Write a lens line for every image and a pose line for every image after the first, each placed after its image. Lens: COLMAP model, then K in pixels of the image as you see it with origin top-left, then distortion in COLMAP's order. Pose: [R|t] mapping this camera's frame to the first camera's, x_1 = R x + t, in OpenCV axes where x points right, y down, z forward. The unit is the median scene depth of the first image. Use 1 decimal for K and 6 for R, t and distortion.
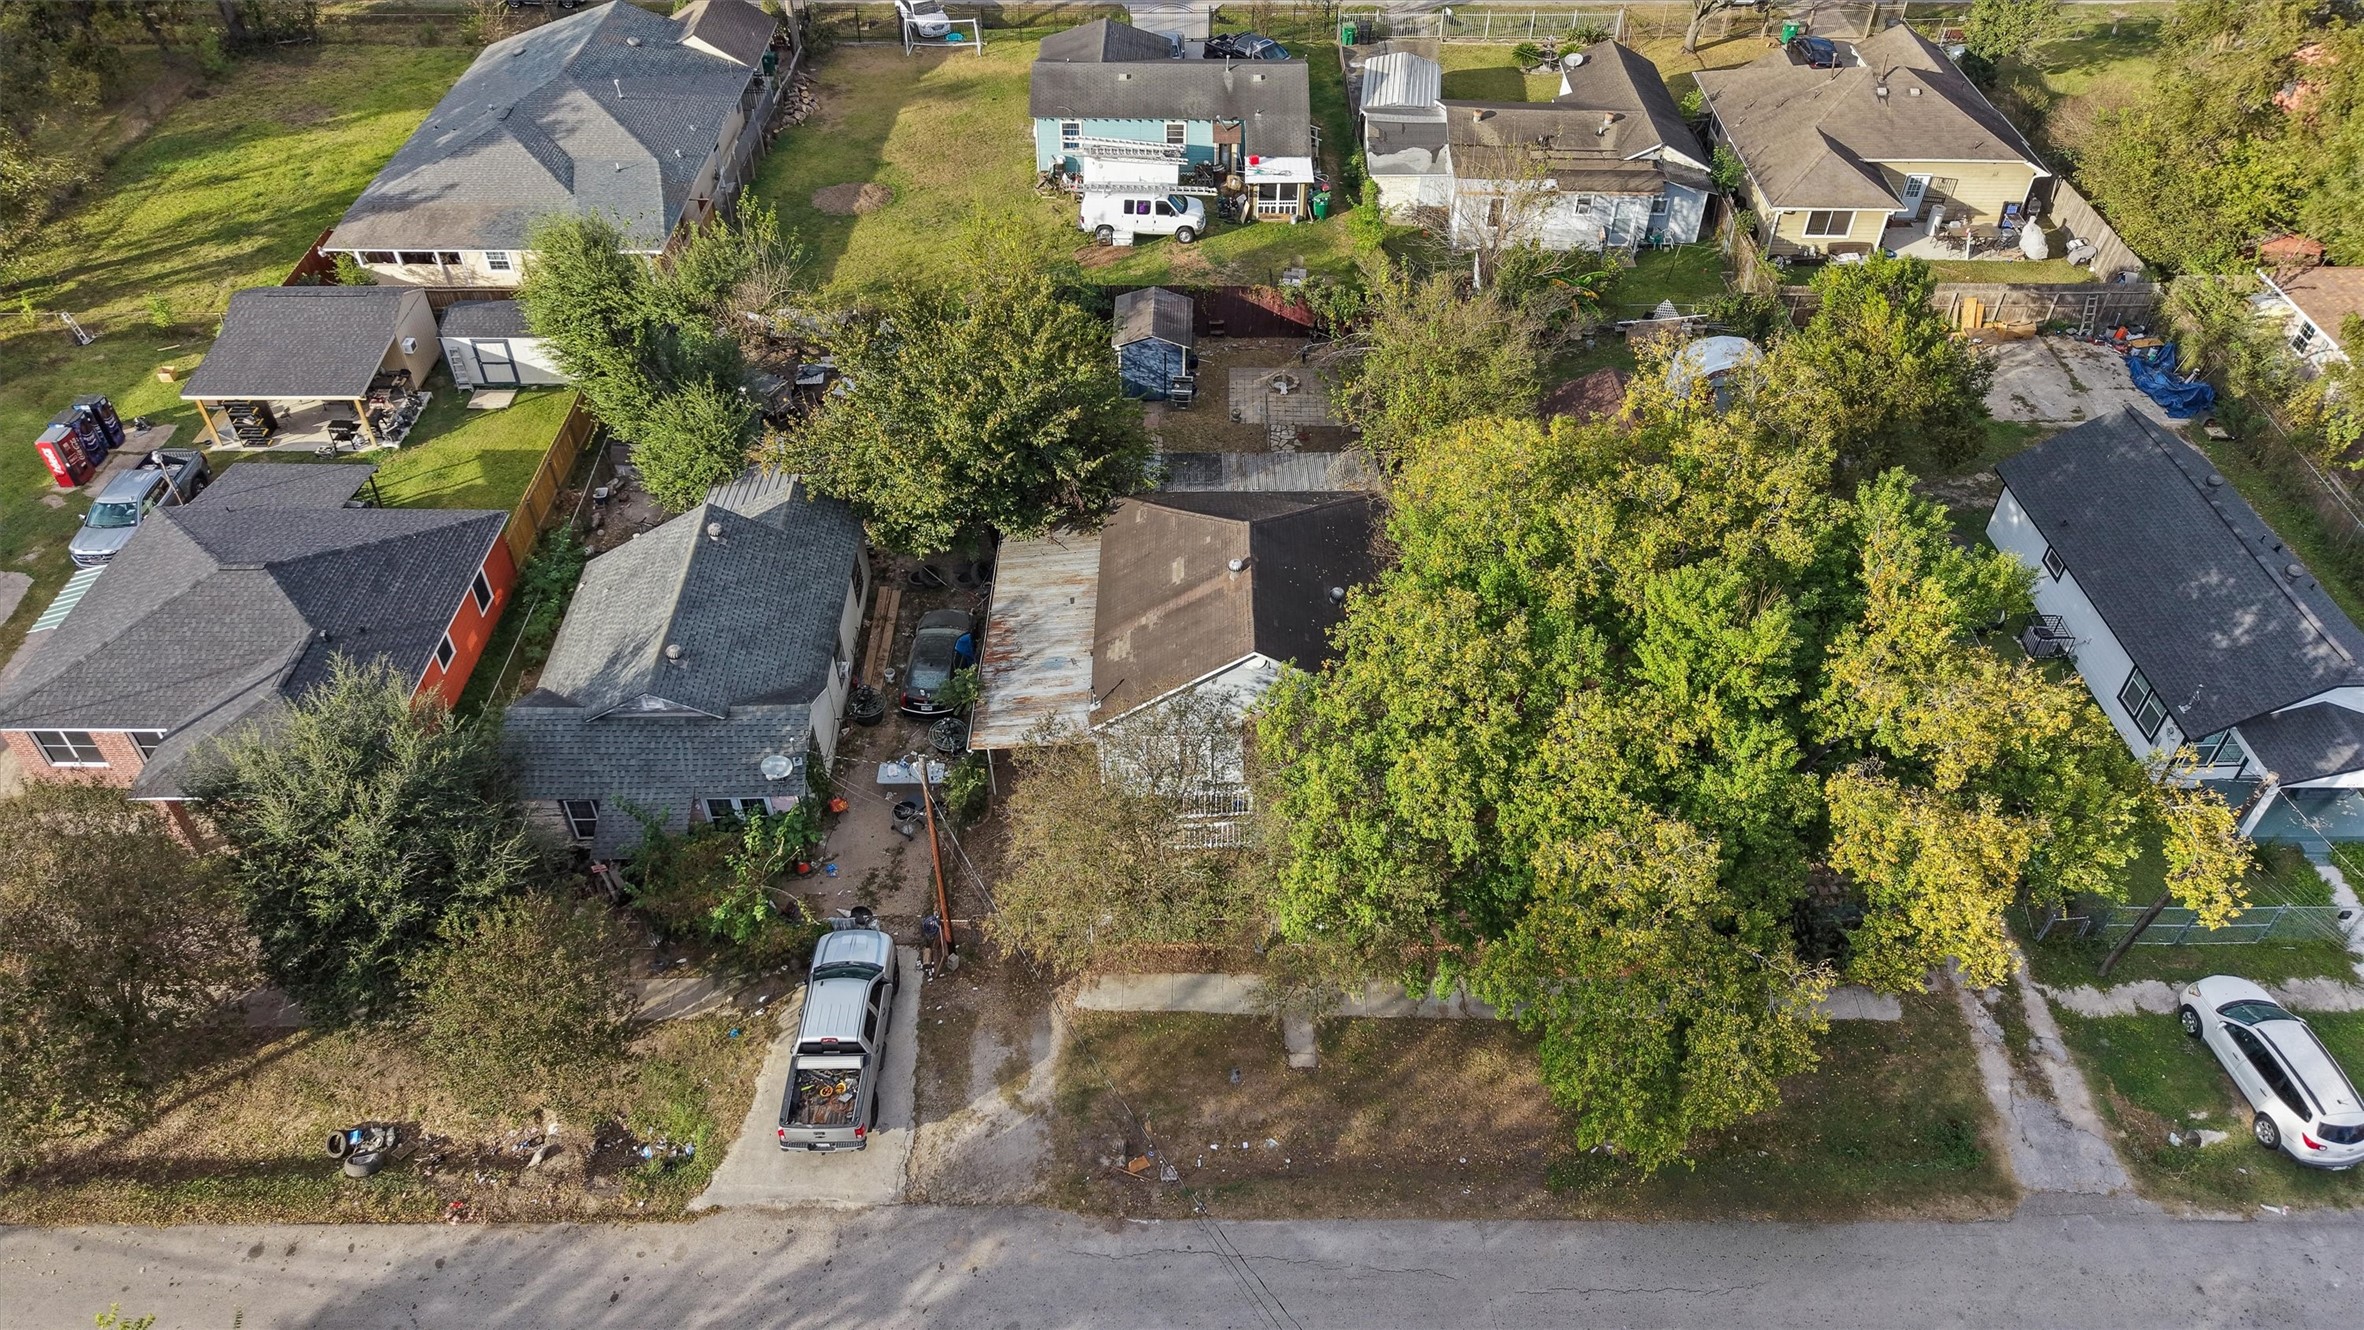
lens RADIAL K [[1644.0, 0, 1182.0], [0, 1644.0, 665.0], [0, 0, 1]] dist [0.031077, -0.007423]
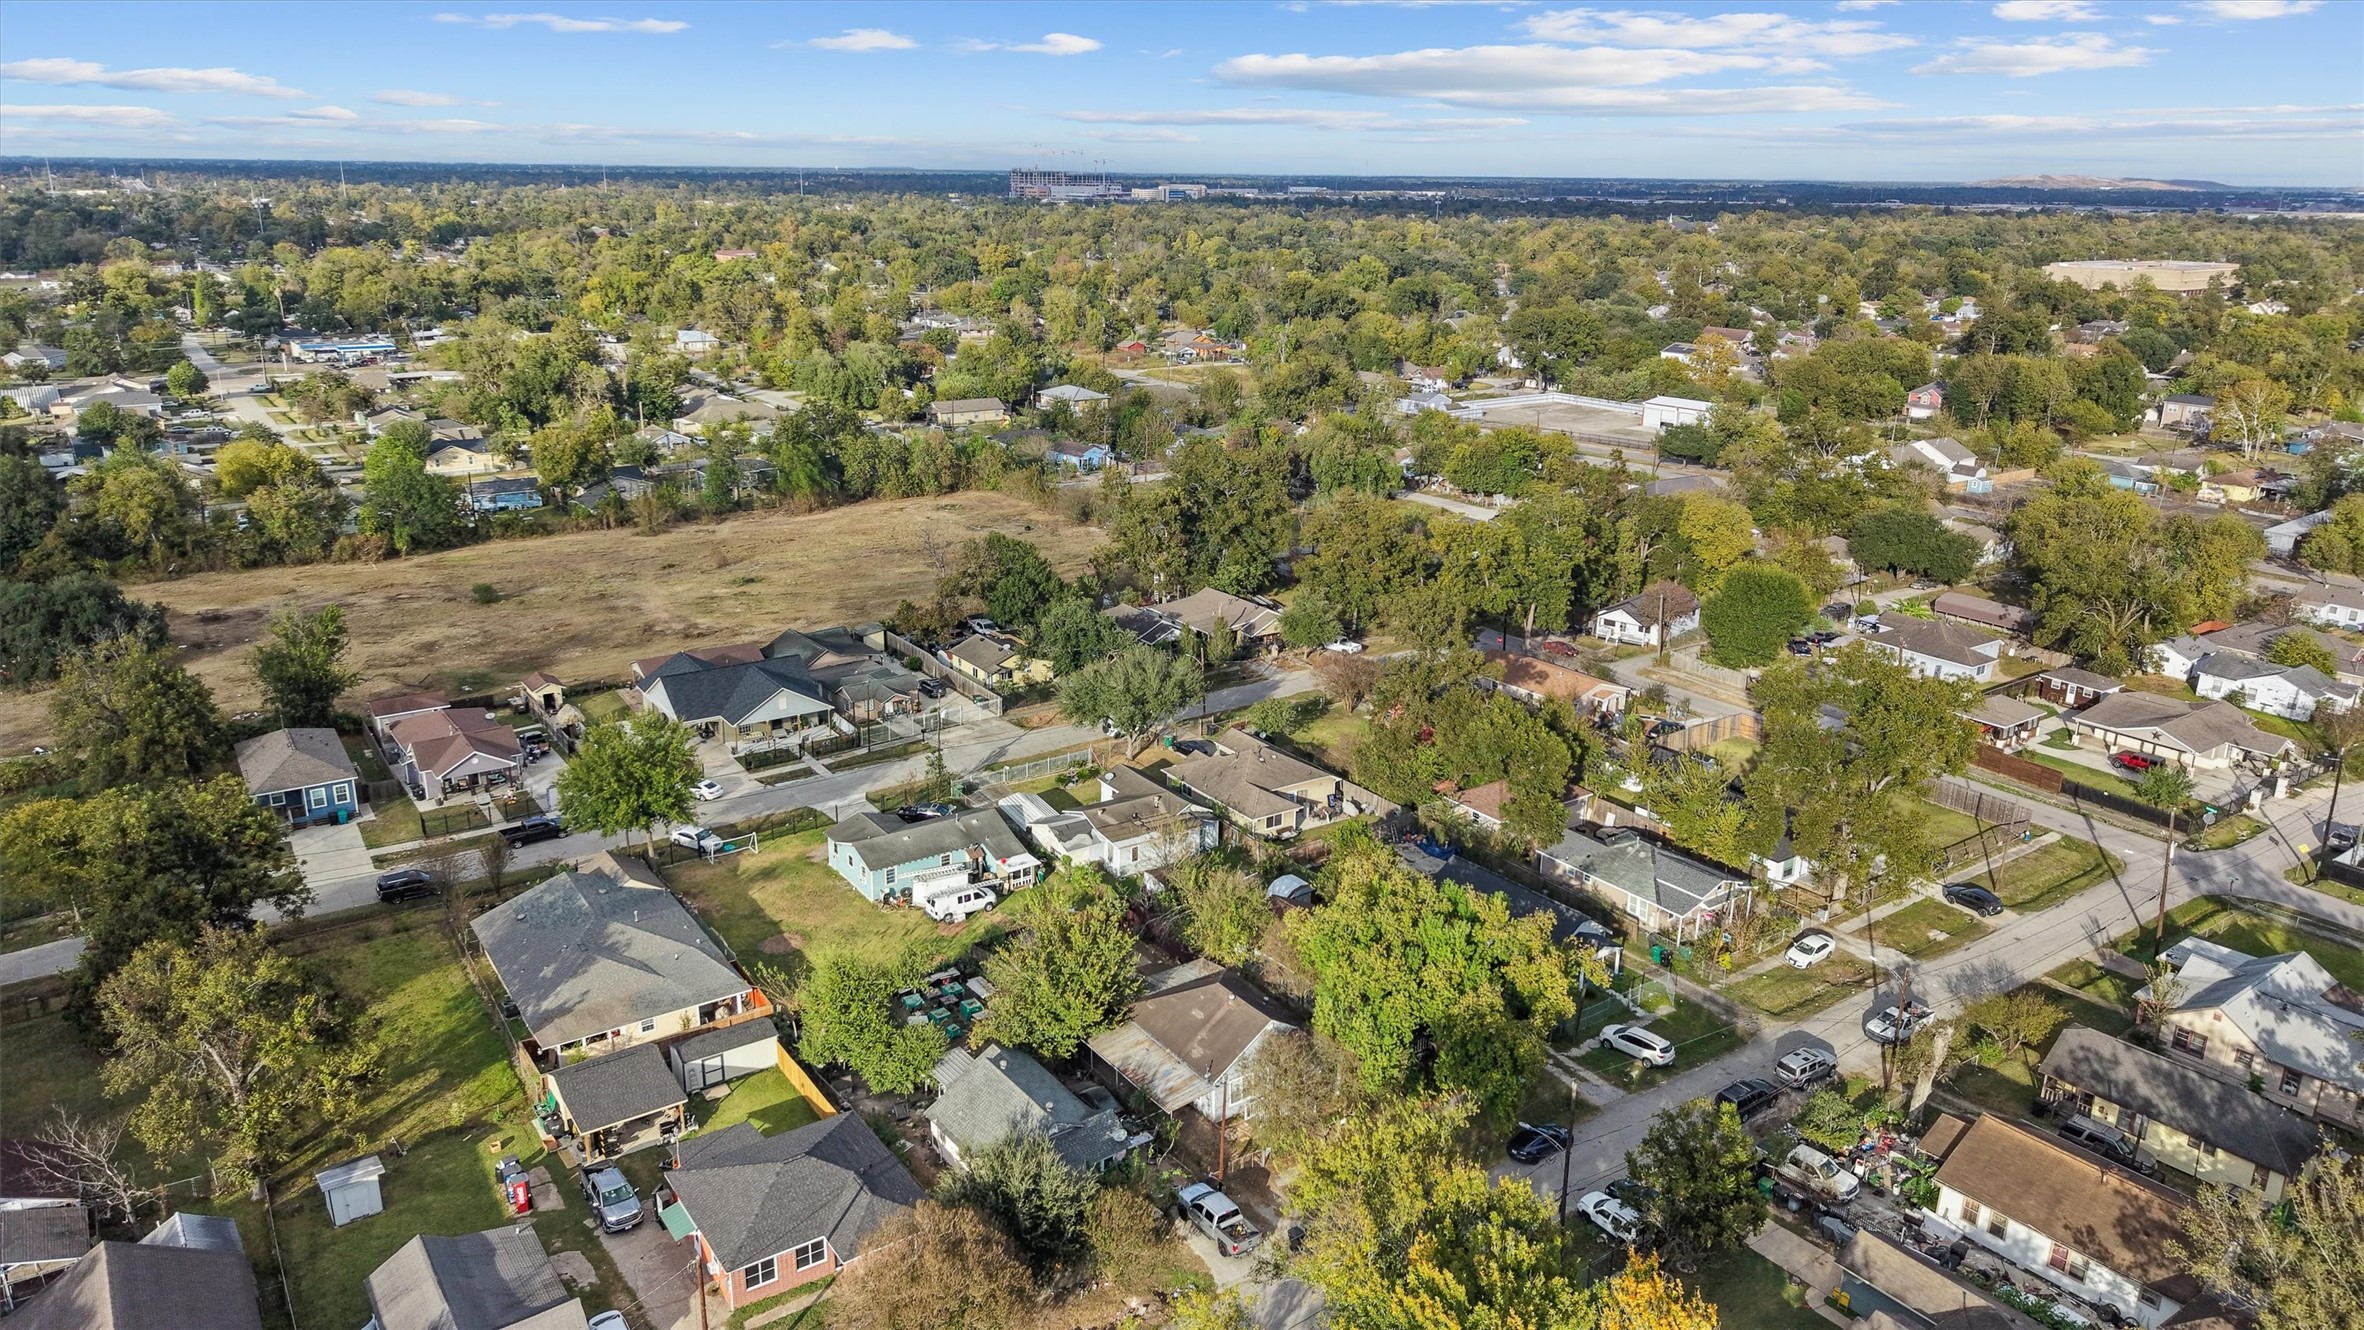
lens RADIAL K [[1644.0, 0, 1182.0], [0, 1644.0, 665.0], [0, 0, 1]] dist [0.031077, -0.007423]
pose [[0.819262, -0.173241, 0.546623, -0.786666], [0.377307, 0.880697, -0.286378, 0.105274], [-0.431797, 0.440863, 0.786887, -0.648194]]
